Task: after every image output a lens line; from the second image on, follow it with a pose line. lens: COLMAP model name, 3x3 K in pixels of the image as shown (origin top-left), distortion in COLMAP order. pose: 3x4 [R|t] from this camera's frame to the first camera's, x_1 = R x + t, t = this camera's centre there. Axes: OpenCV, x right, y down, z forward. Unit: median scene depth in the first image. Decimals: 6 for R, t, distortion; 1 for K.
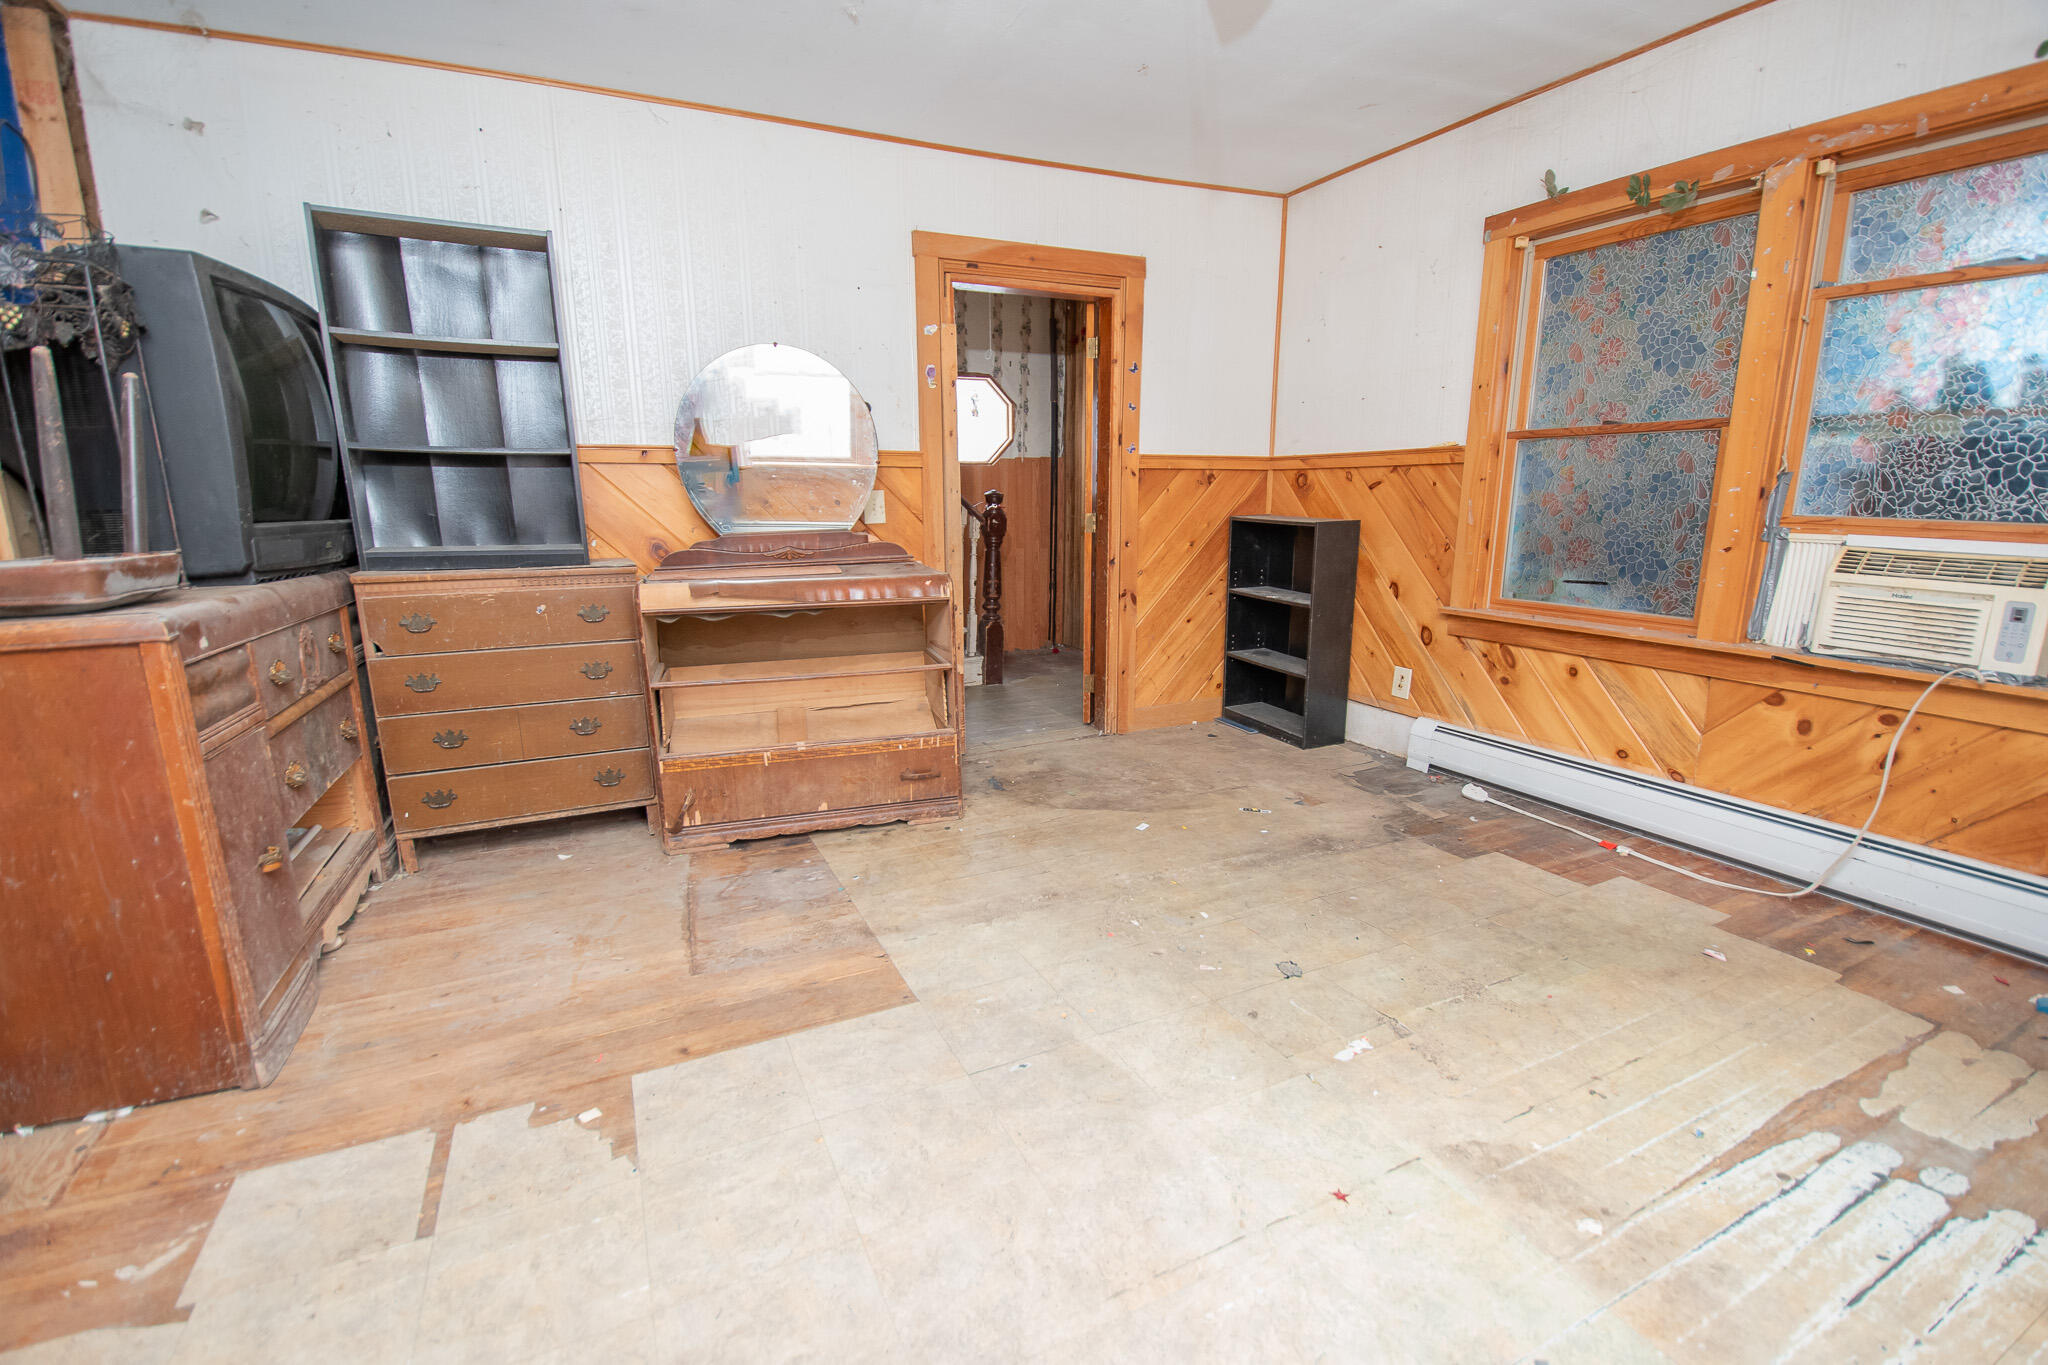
lens RADIAL K [[896.2, 0, 1033.9], [0, 896.2, 688.0], [0, 0, 1]] dist [0.012454, -0.018497]
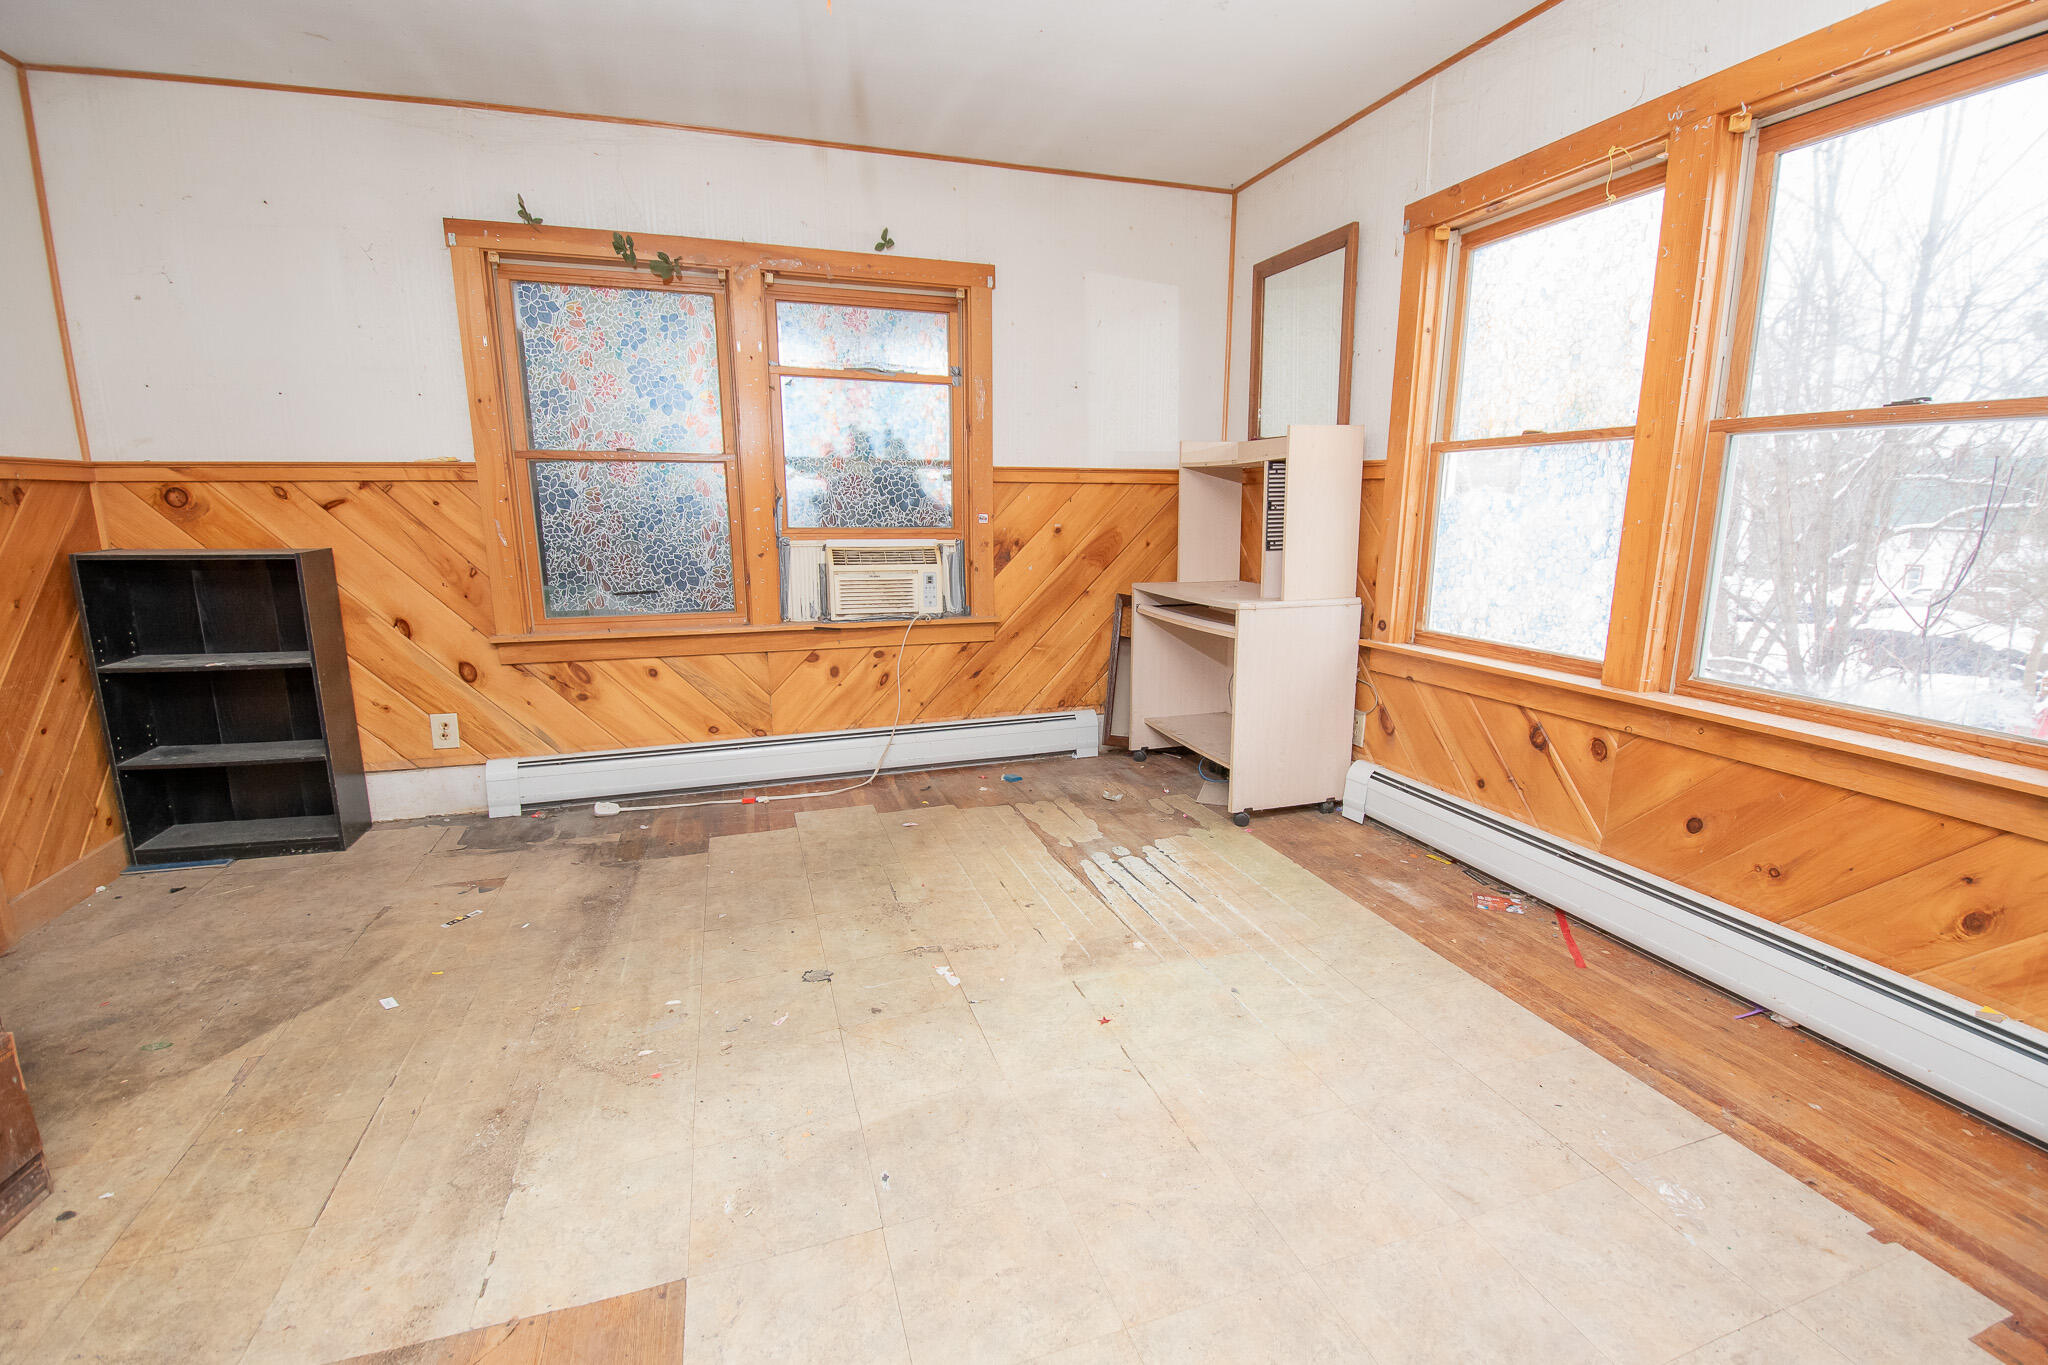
lens RADIAL K [[899.7, 0, 1032.9], [0, 899.7, 688.8], [0, 0, 1]] dist [0.016373, -0.018725]
pose [[0.135362, -0.197367, 0.970939, -0.465342], [0.211408, 0.963145, 0.166309, -0.093183], [-0.967979, 0.182752, 0.172098, 0.388300]]
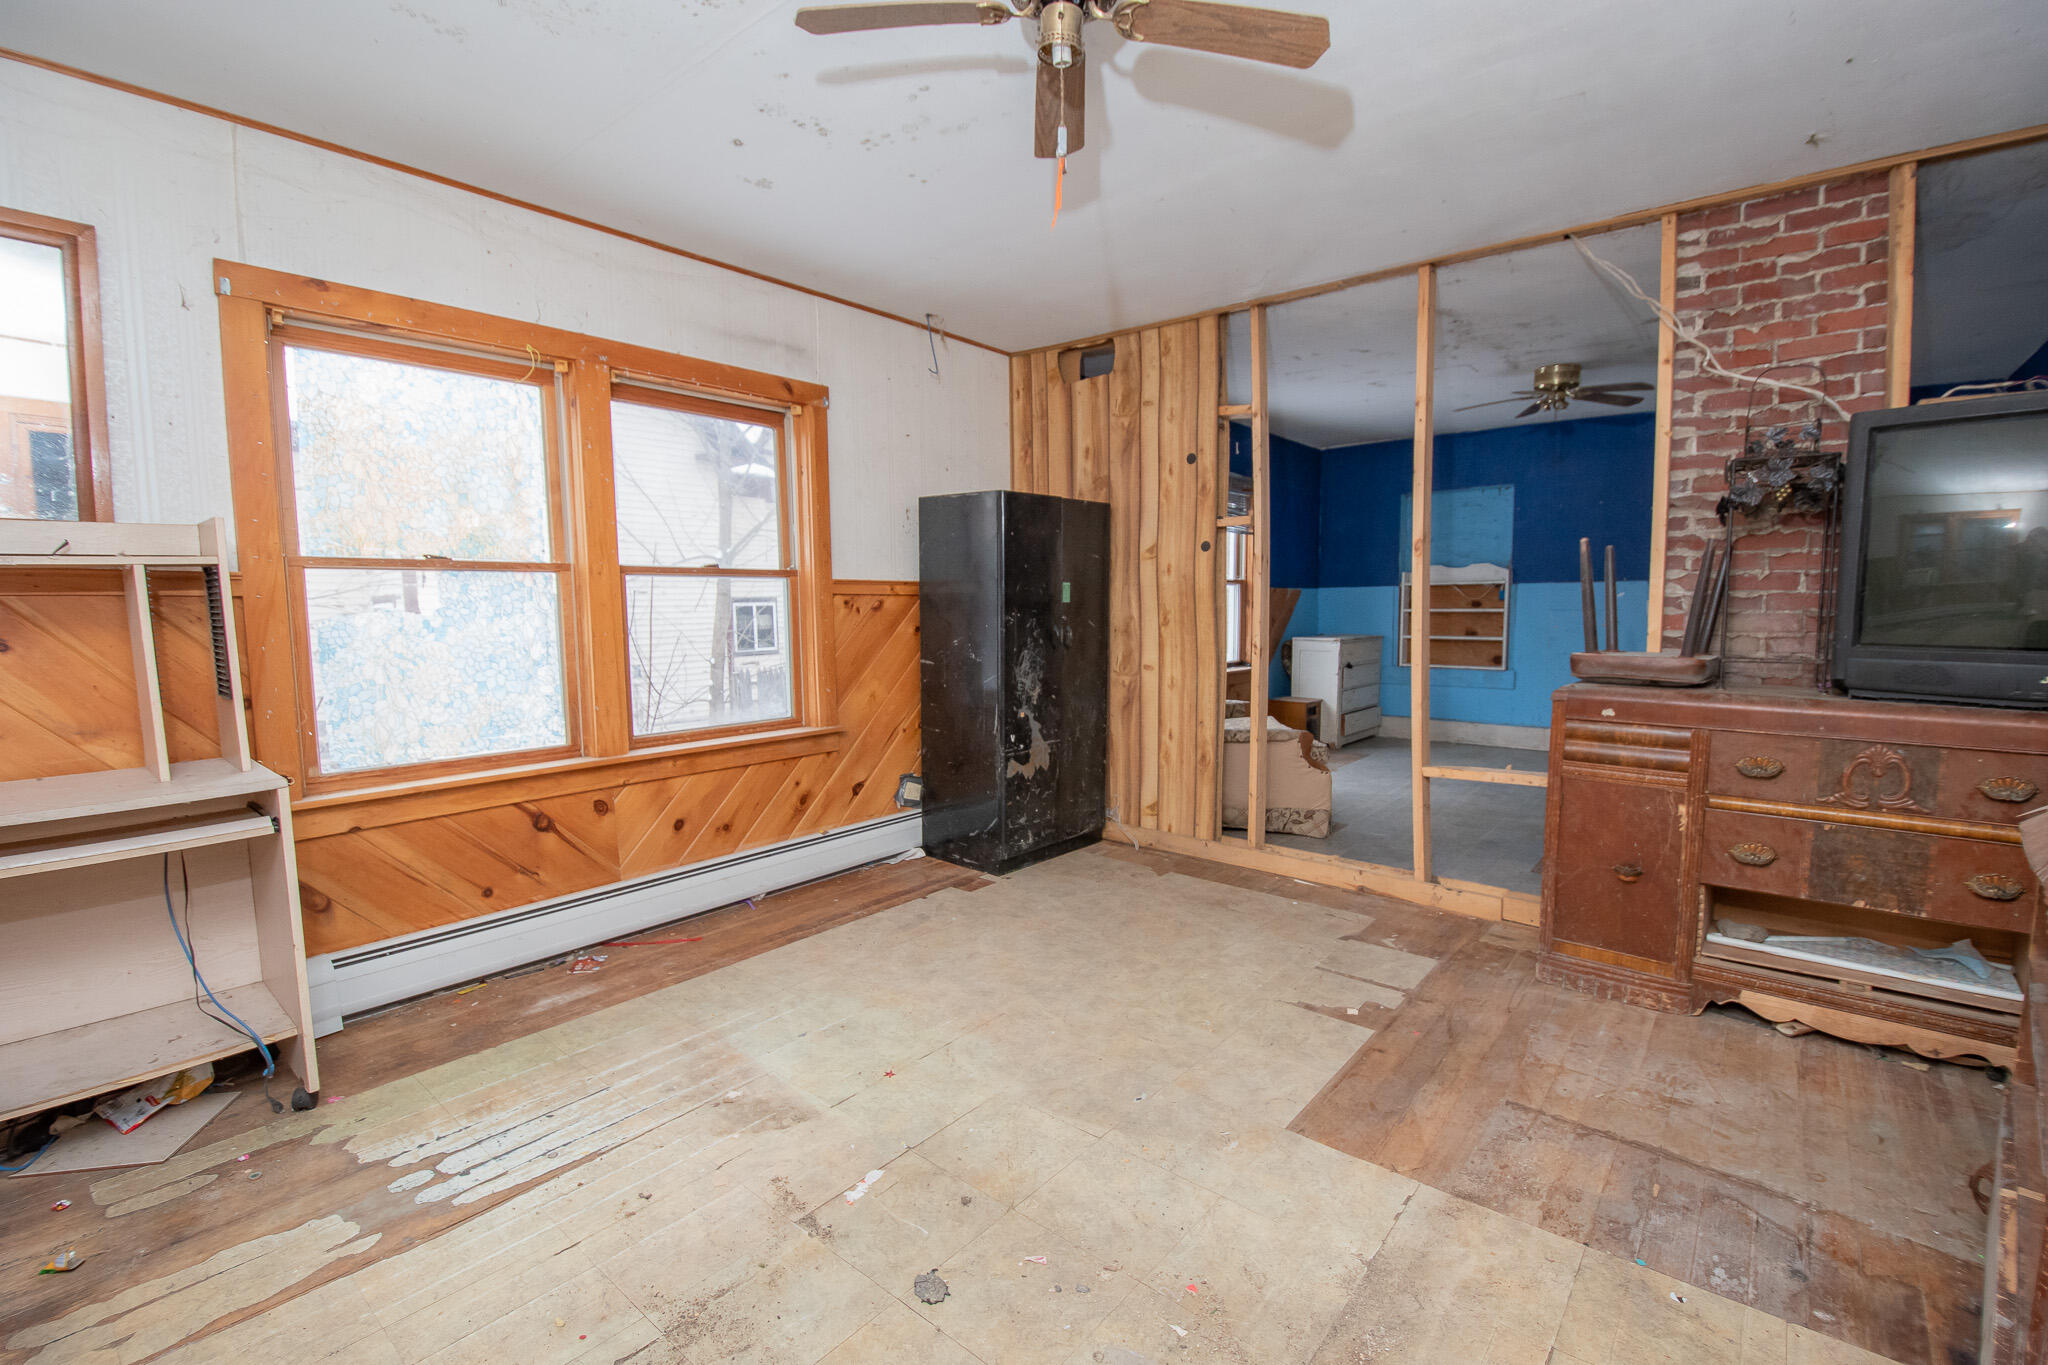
lens RADIAL K [[899.7, 0, 1032.9], [0, 899.7, 688.8], [0, 0, 1]] dist [0.016373, -0.018725]
pose [[-0.912833, 0.050754, -0.405167, 0.358507], [-0.072911, 0.956040, 0.284028, -0.269460], [0.401771, 0.288811, -0.869004, 1.138577]]
